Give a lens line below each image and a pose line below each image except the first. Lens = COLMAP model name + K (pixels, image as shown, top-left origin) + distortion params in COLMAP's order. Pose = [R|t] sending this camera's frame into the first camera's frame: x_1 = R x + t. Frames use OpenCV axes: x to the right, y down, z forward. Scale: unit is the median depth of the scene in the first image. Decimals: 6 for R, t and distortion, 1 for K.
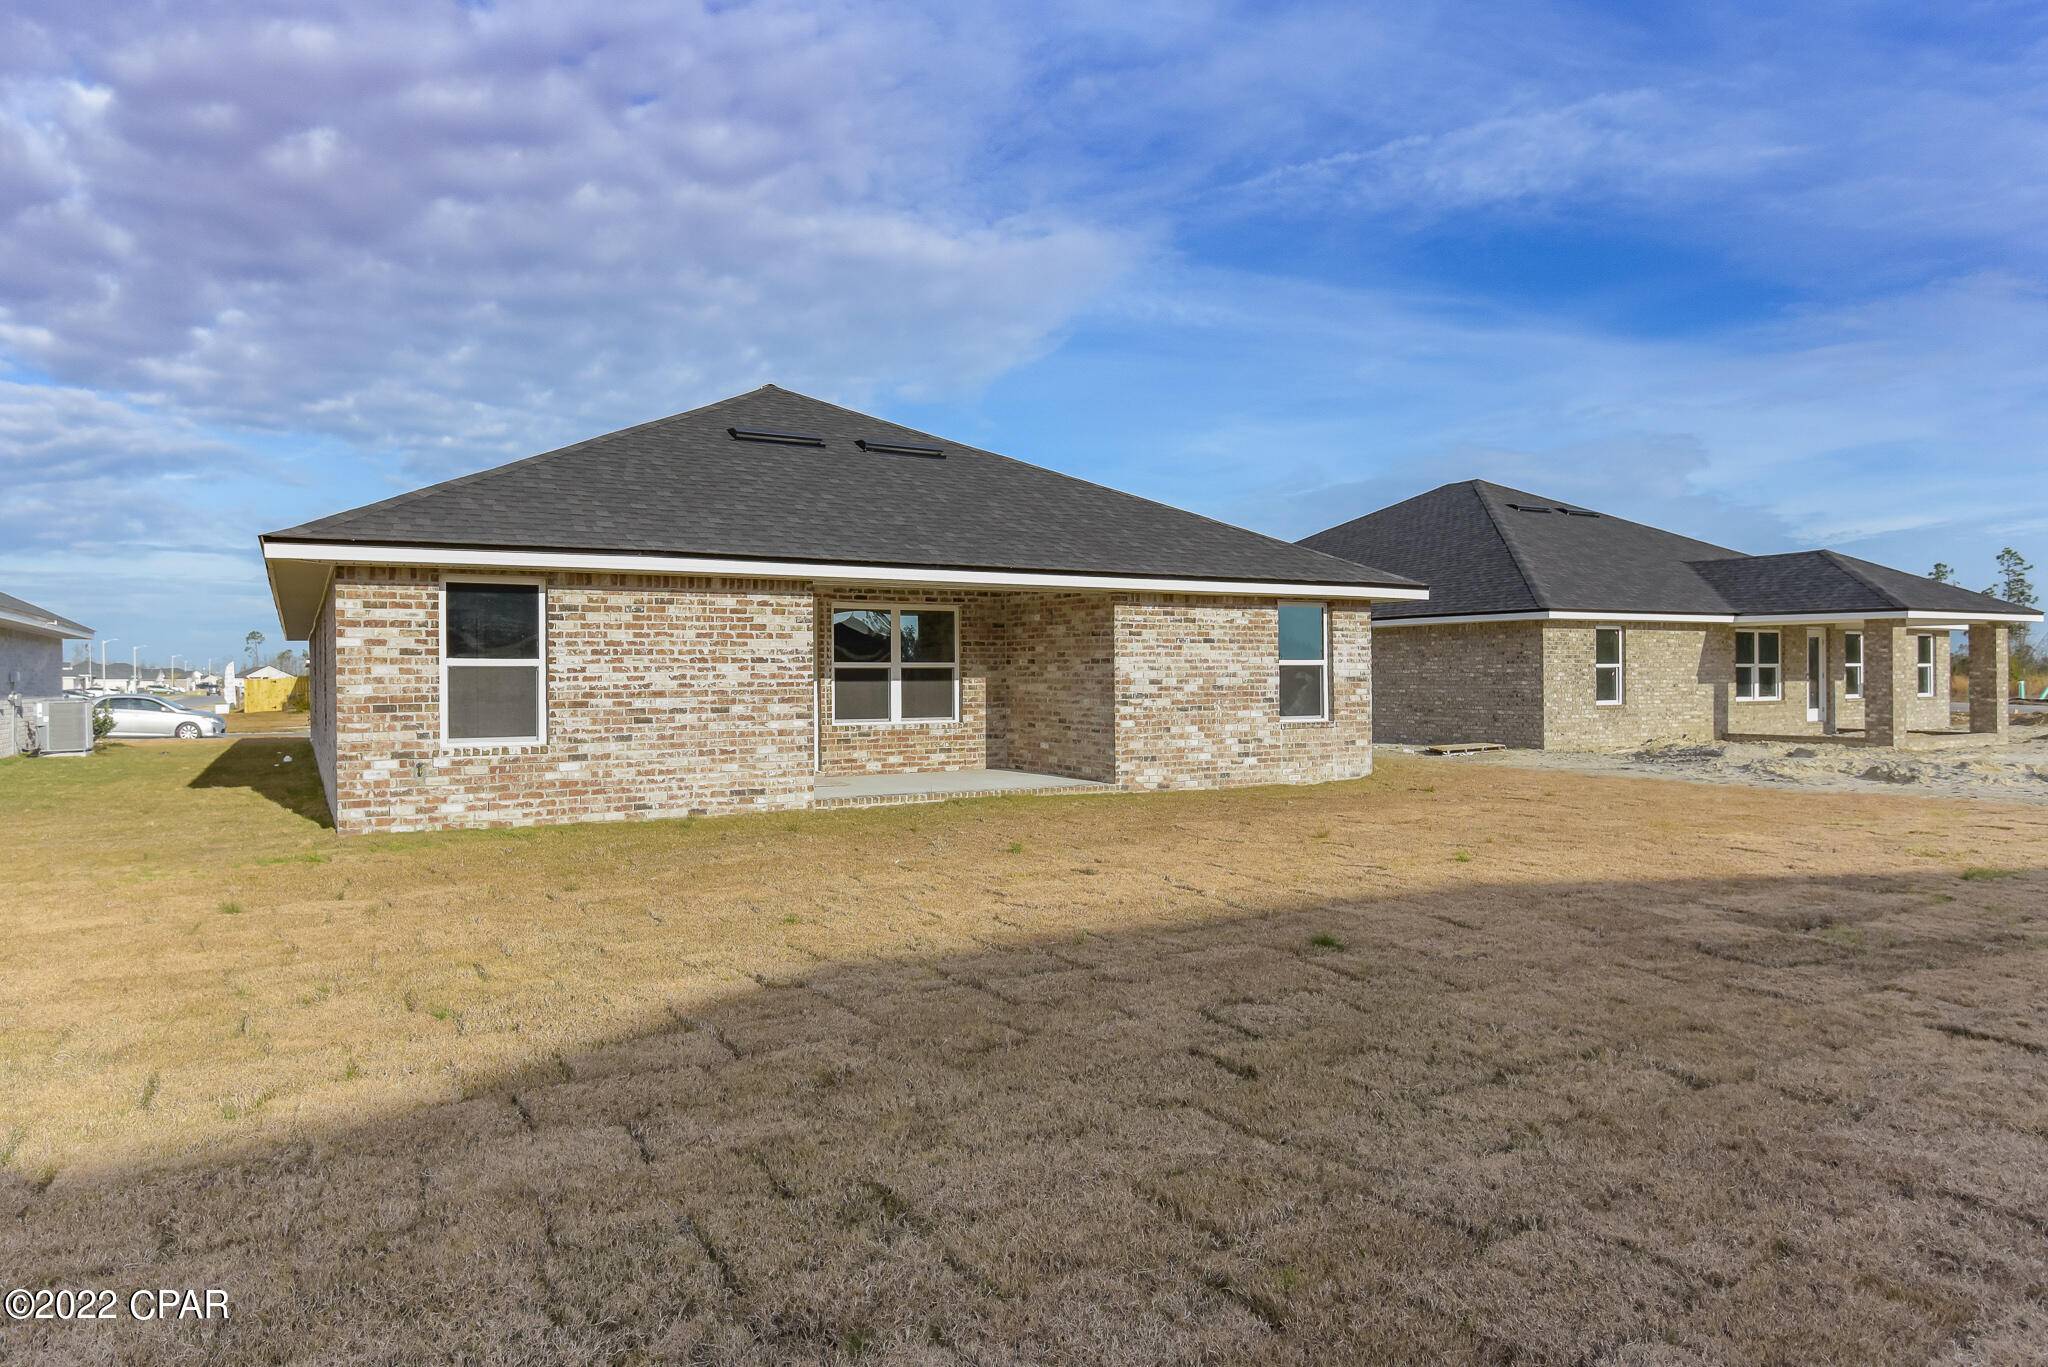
lens RADIAL K [[1272.9, 0, 987.5], [0, 1272.9, 692.7], [0, 0, 1]] dist [0.029112, -0.001528]
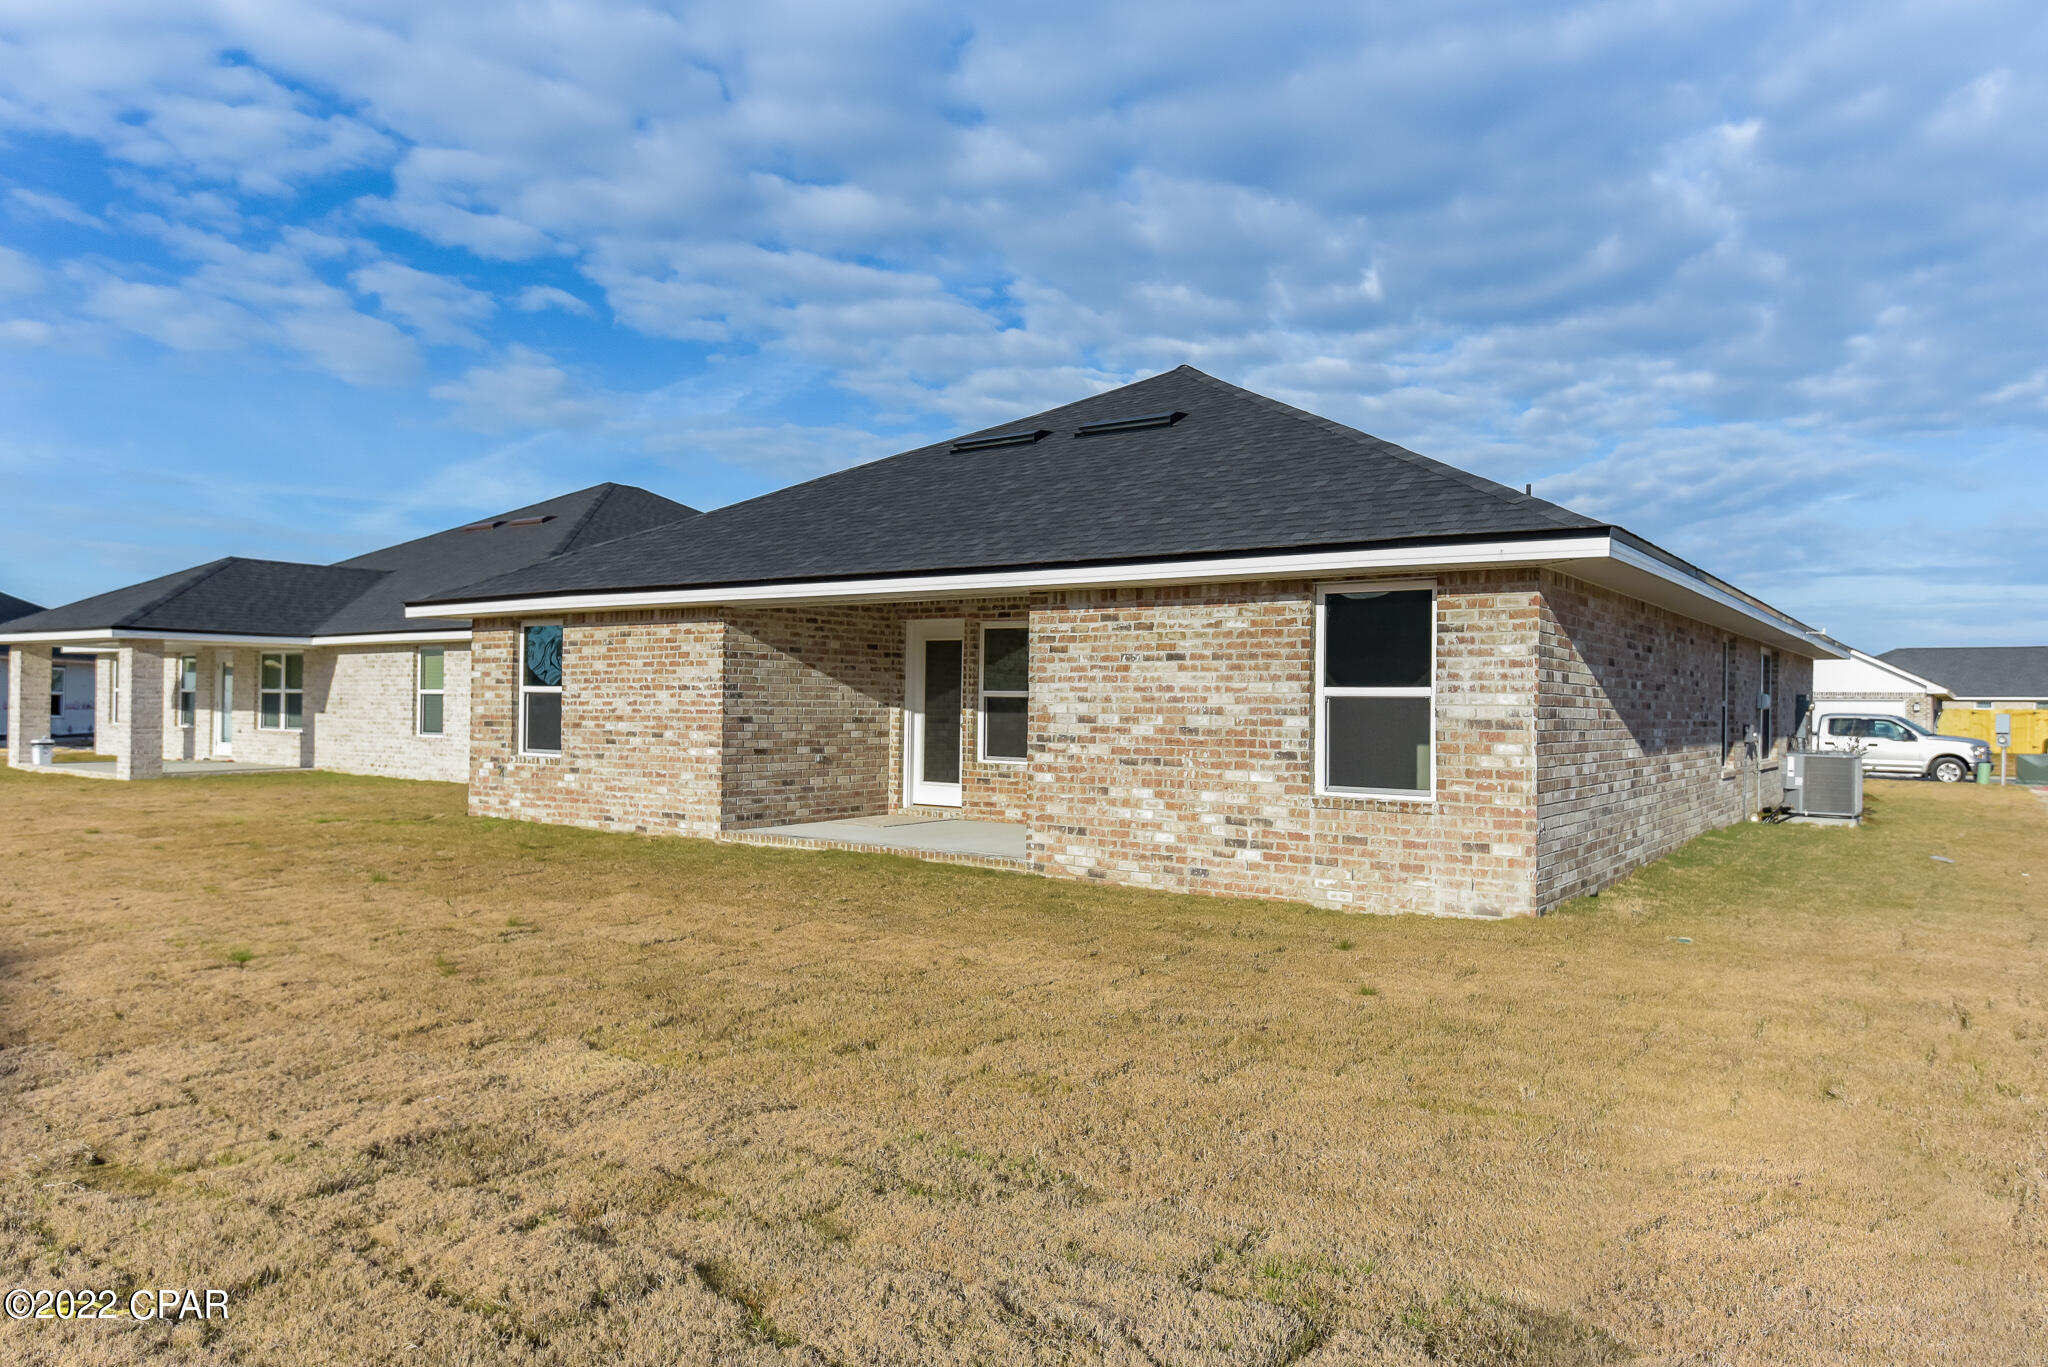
lens RADIAL K [[1378.5, 0, 1032.2], [0, 1378.5, 673.6], [0, 0, 1]] dist [0.008328, -0.002996]
pose [[0.419051, -0.009735, -0.907911, 0.817568], [-0.024007, 0.999474, -0.021798, -0.016629], [0.907645, 0.030931, 0.418597, 0.686344]]
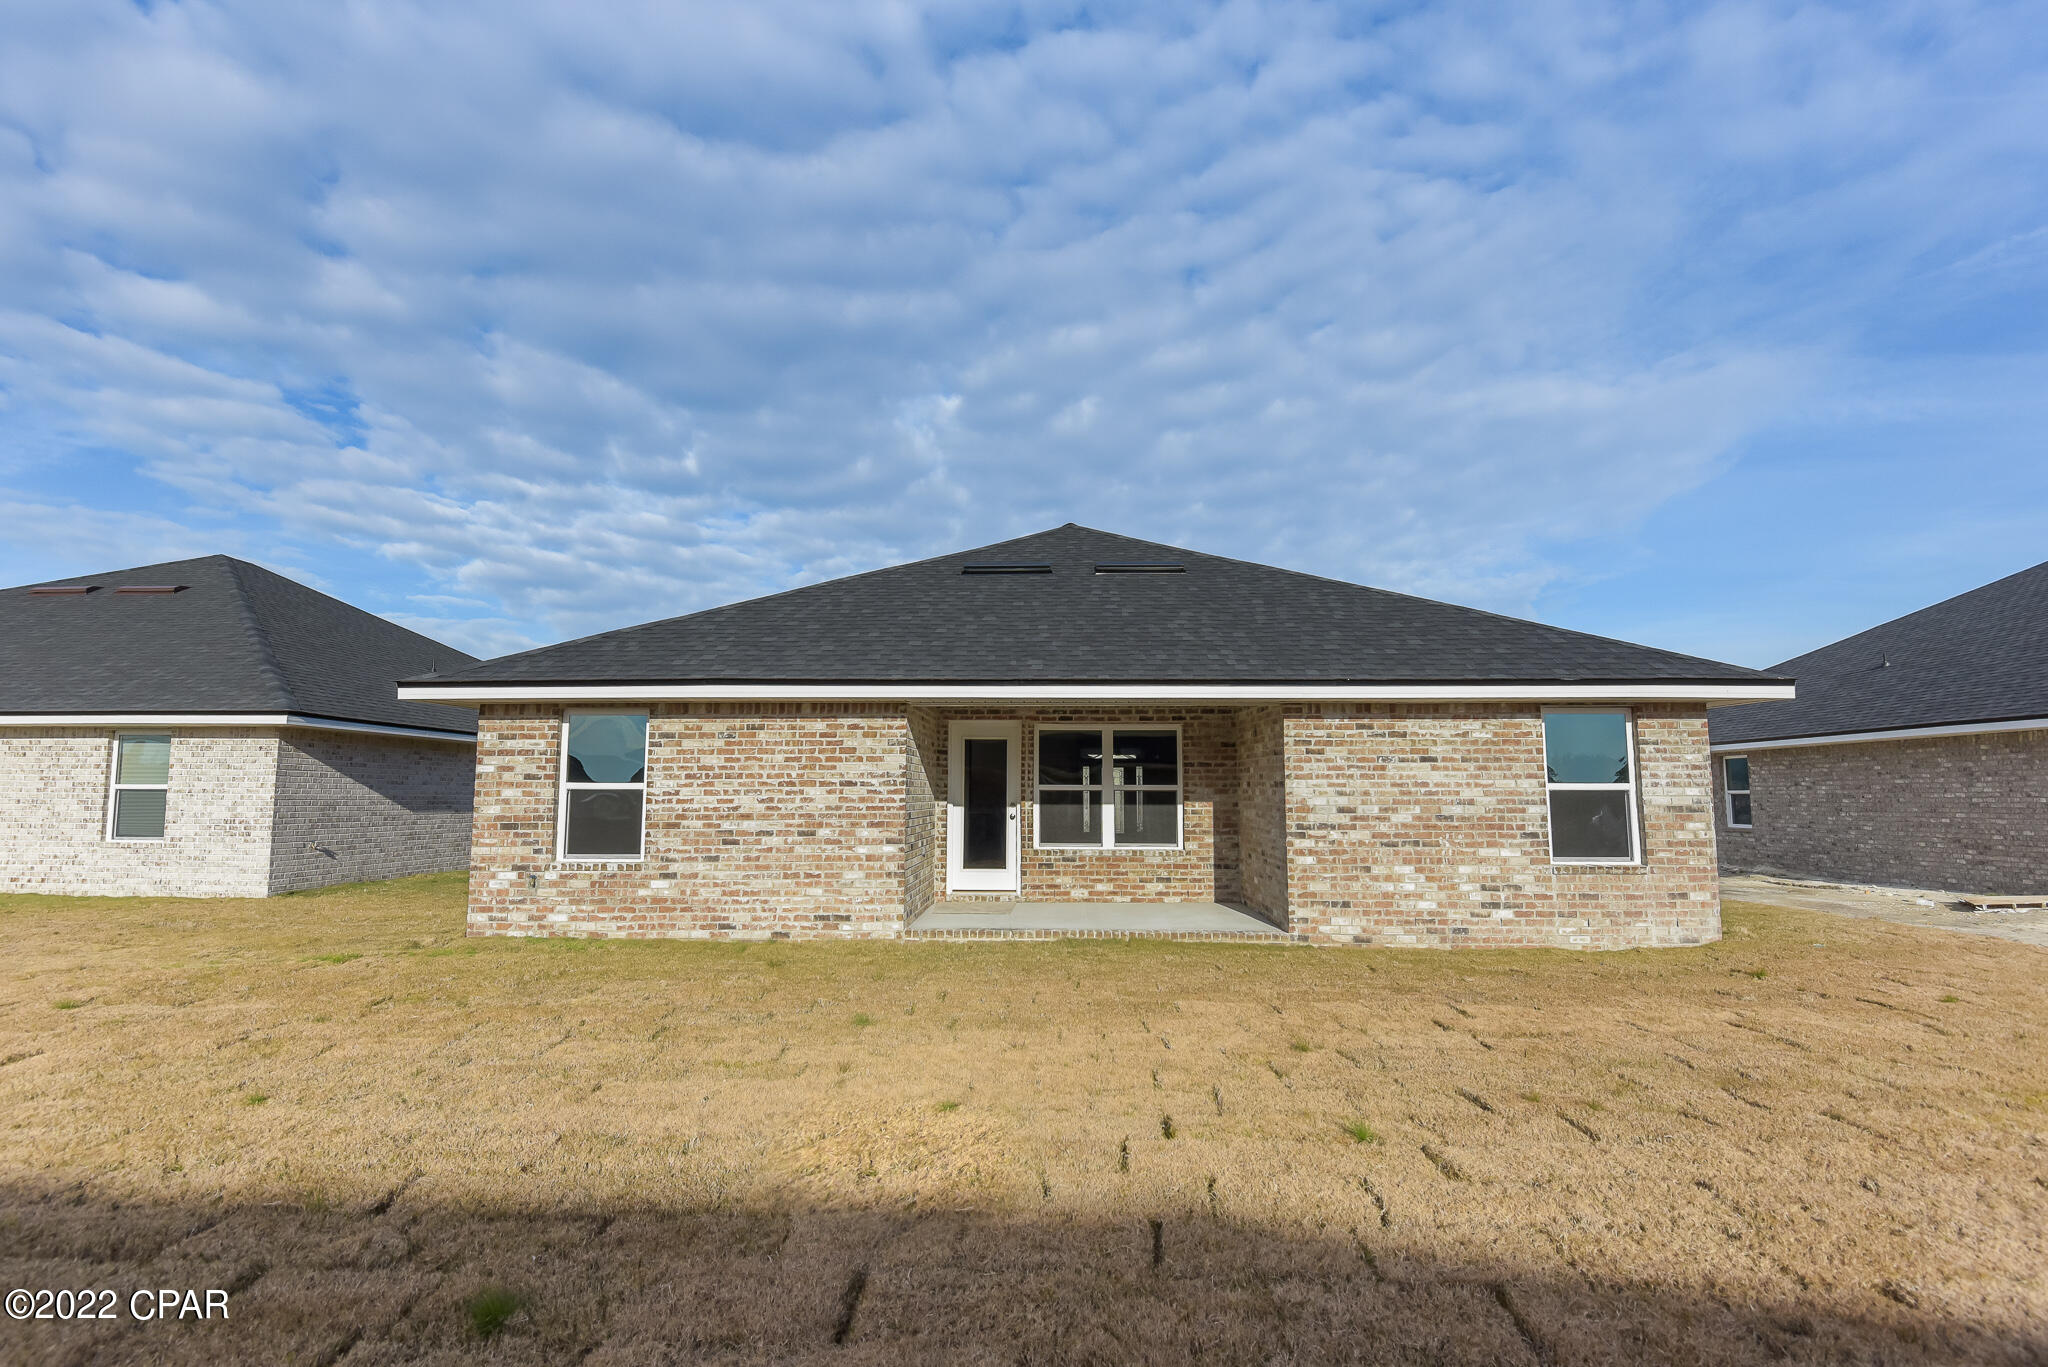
lens RADIAL K [[1065.5, 0, 1024.0], [0, 1065.5, 683.5], [0, 0, 1]] dist [0.025392, -0.046386]
pose [[0.858138, -0.046044, -0.511351, 0.320685], [-0.012608, 0.993780, -0.110642, -0.011071], [0.513265, 0.101393, 0.852220, 0.305324]]
